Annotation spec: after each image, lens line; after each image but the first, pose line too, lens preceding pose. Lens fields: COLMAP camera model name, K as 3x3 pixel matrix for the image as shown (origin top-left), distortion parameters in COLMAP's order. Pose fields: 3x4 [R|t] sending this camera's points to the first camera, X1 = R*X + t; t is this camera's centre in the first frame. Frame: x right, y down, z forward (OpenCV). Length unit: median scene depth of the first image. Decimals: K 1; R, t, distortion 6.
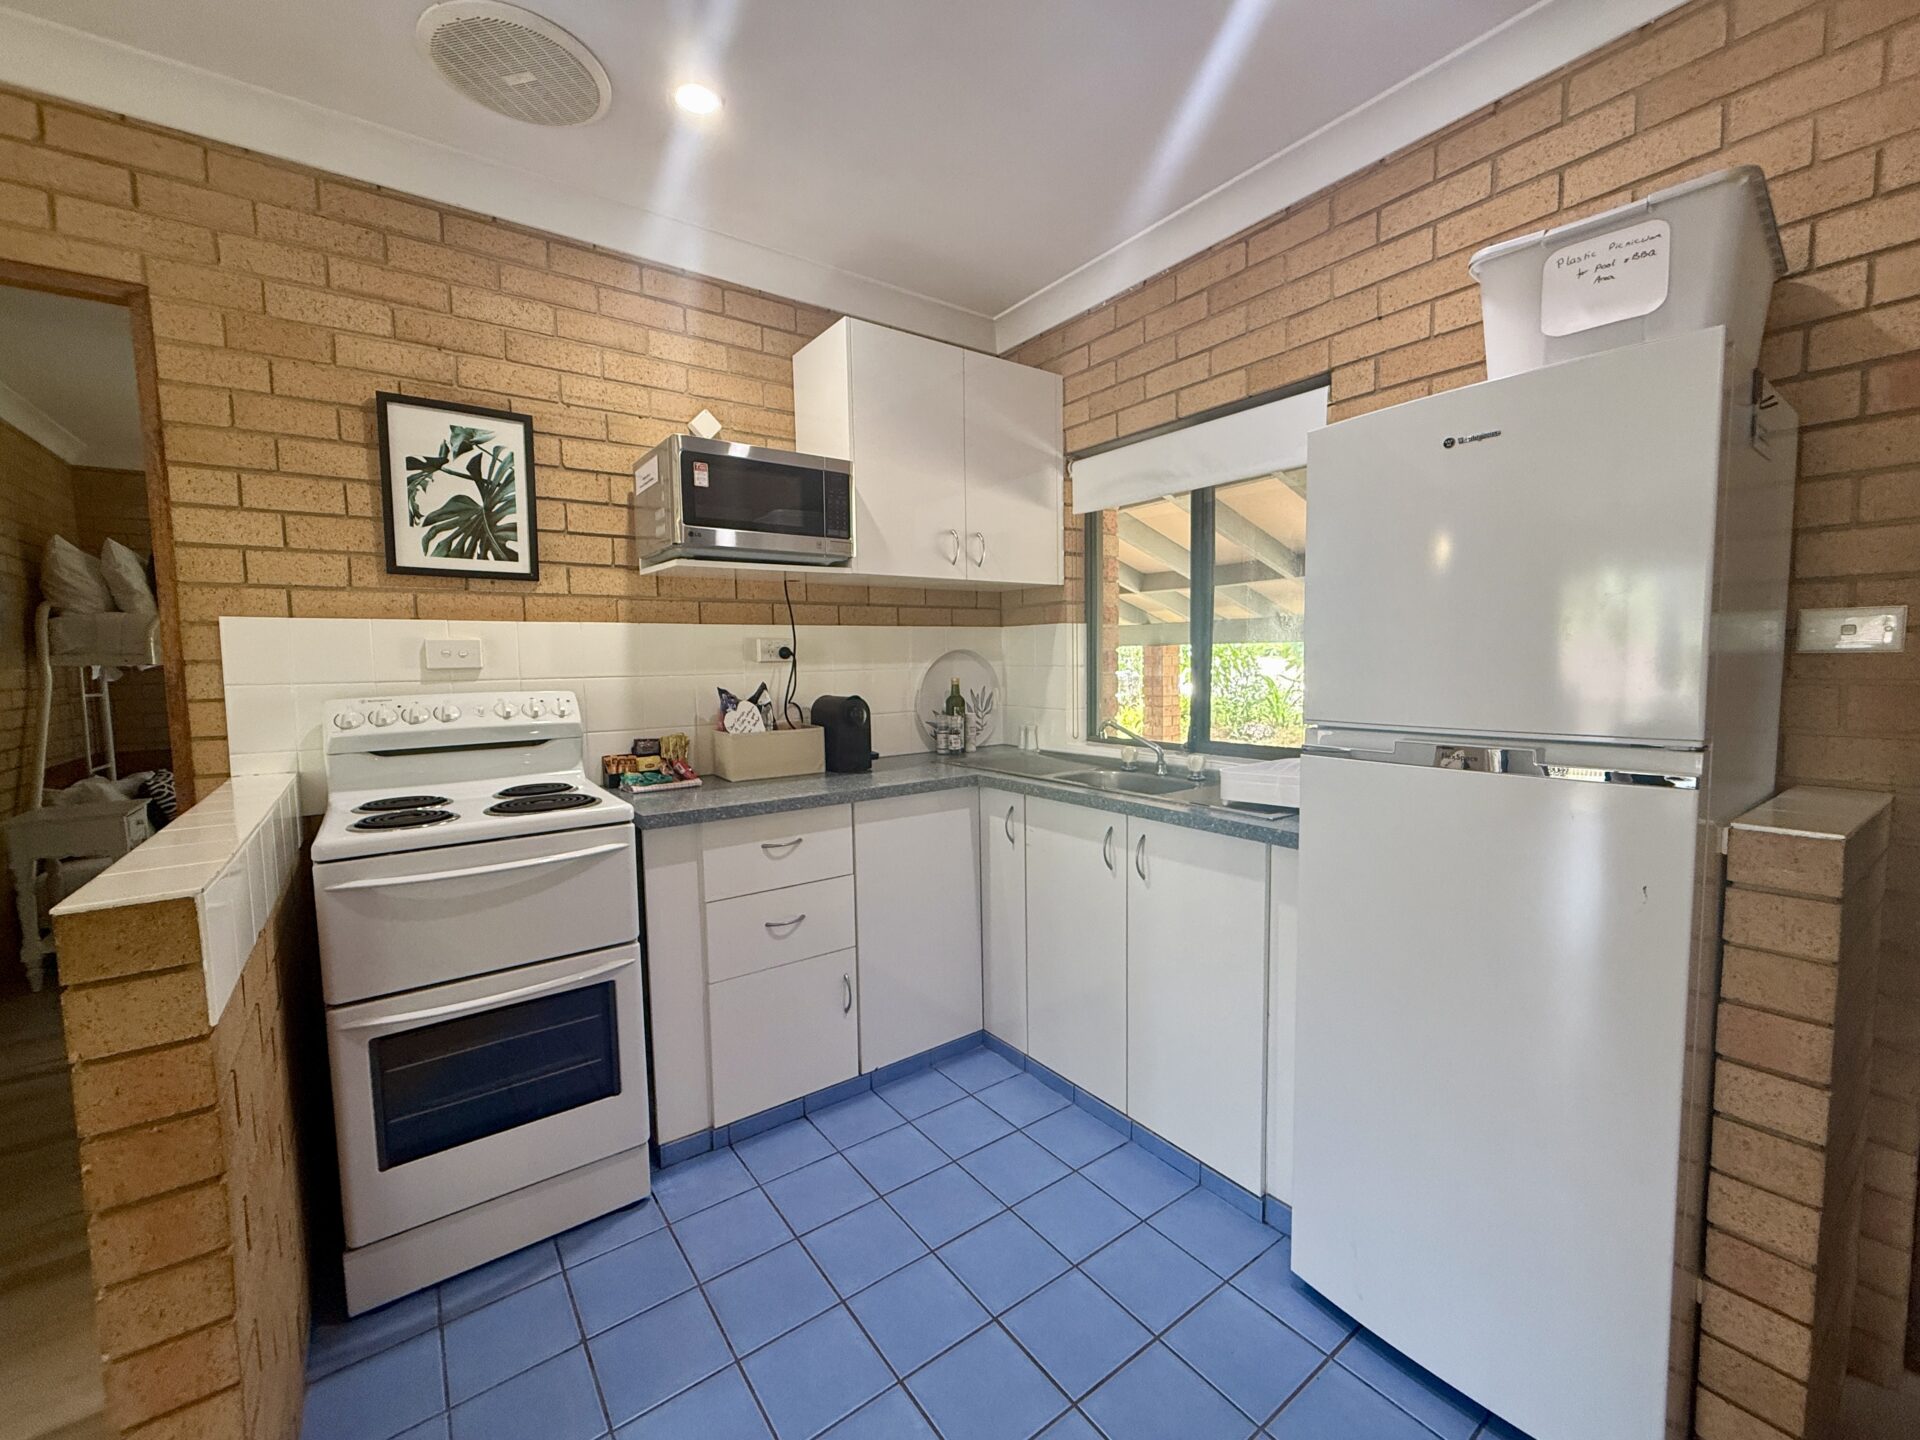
lens RADIAL K [[782.4, 0, 958.3], [0, 782.4, 715.7], [0, 0, 1]] dist [0.002553, -0.000115]
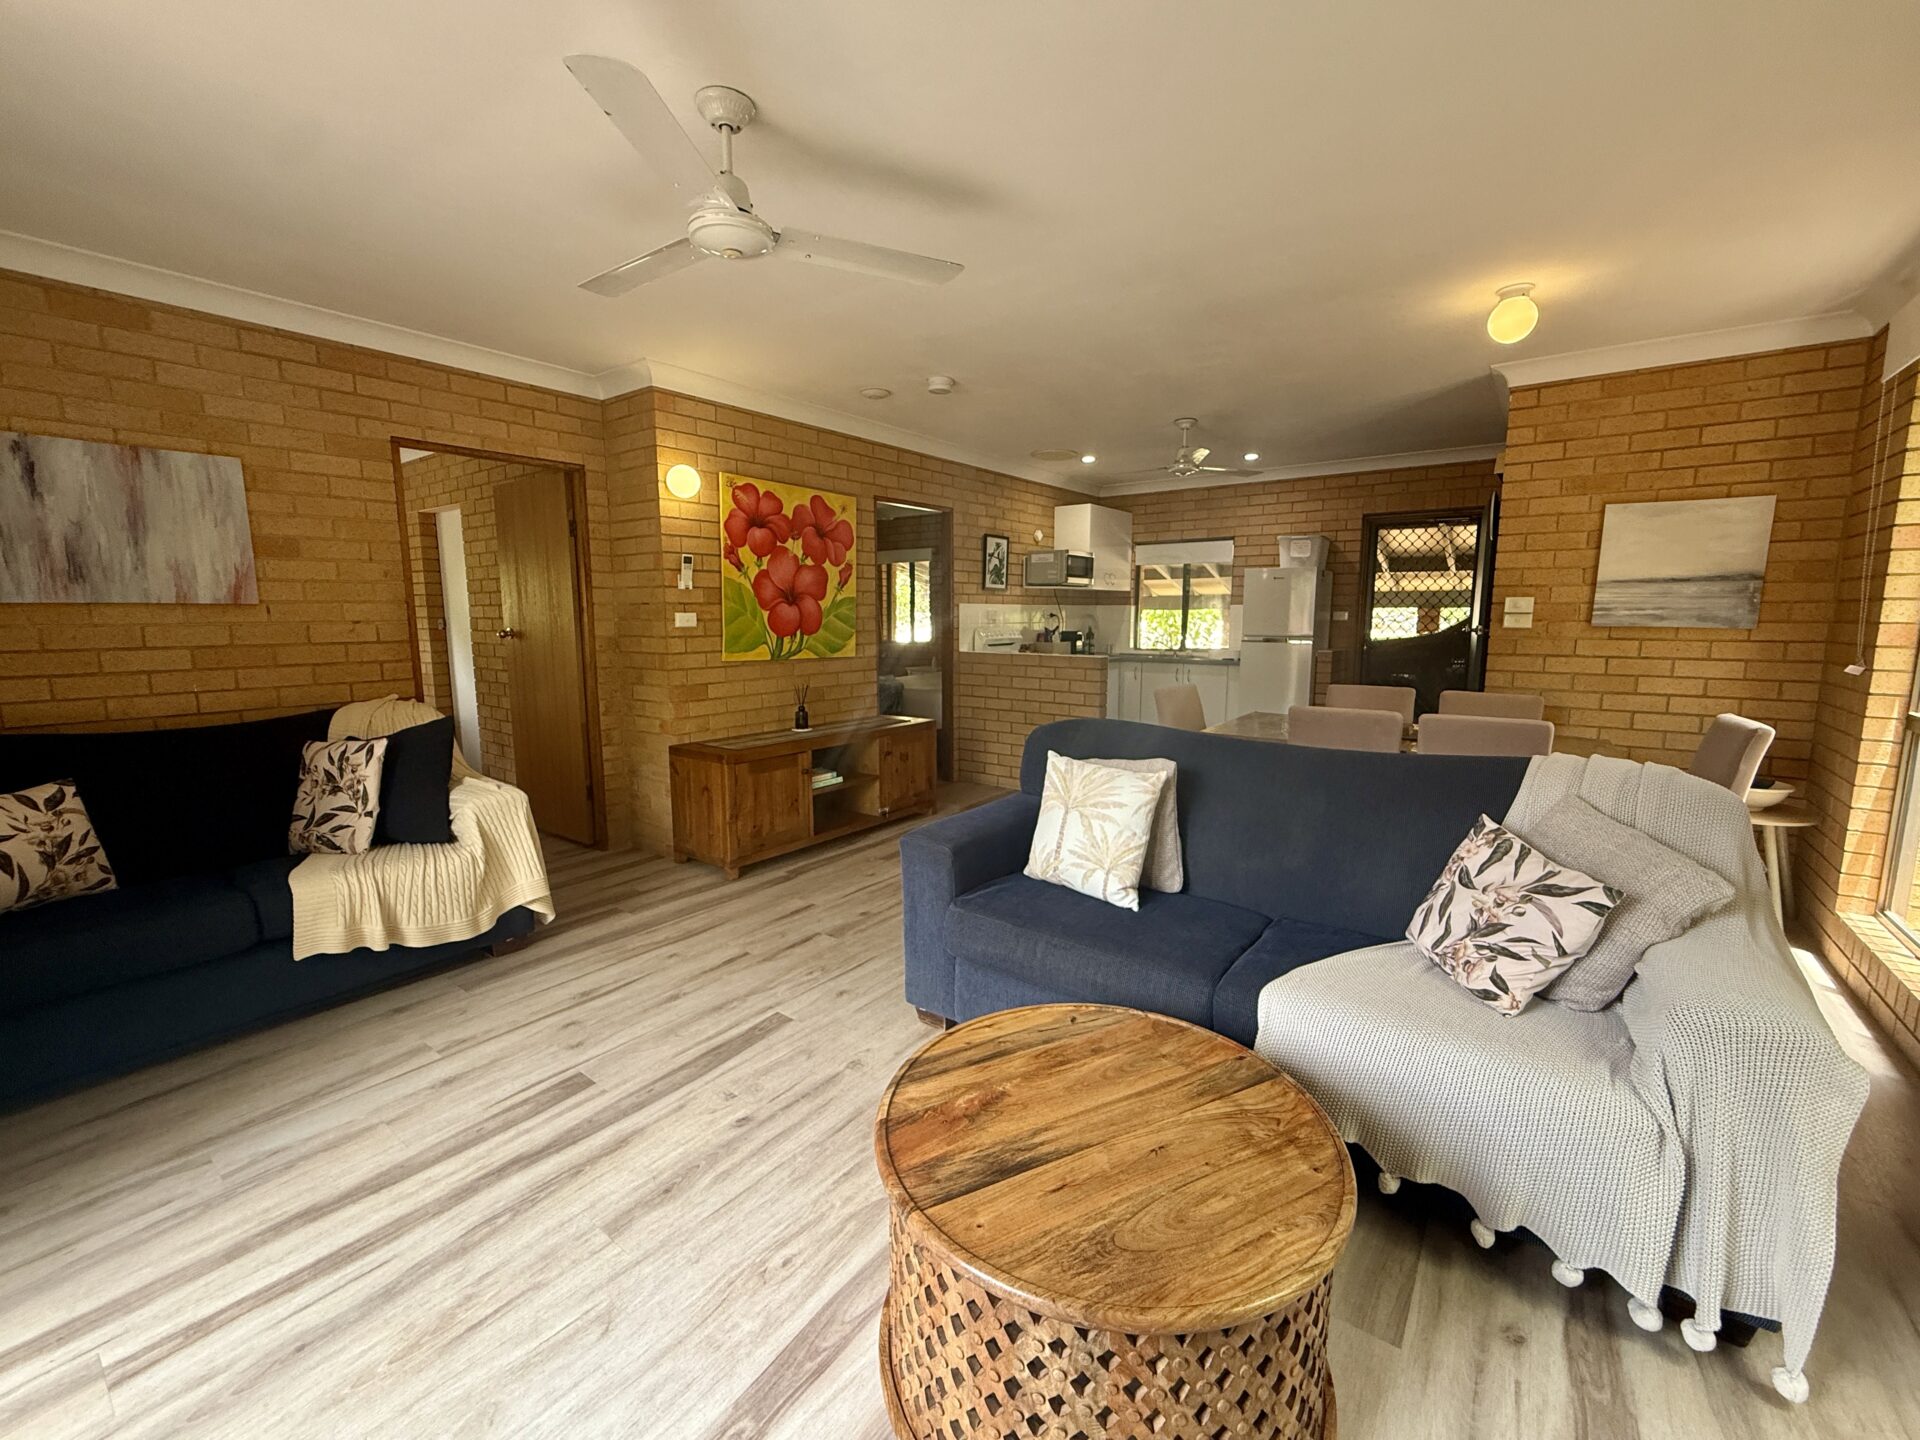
lens RADIAL K [[782.4, 0, 962.0], [0, 782.4, 721.4], [0, 0, 1]] dist [0.002553, -0.000115]
pose [[0.957194, -0.023360, 0.288503, -1.664526], [0.004764, 0.997875, 0.064990, 0.142076], [-0.289408, -0.060833, 0.955271, -1.974042]]
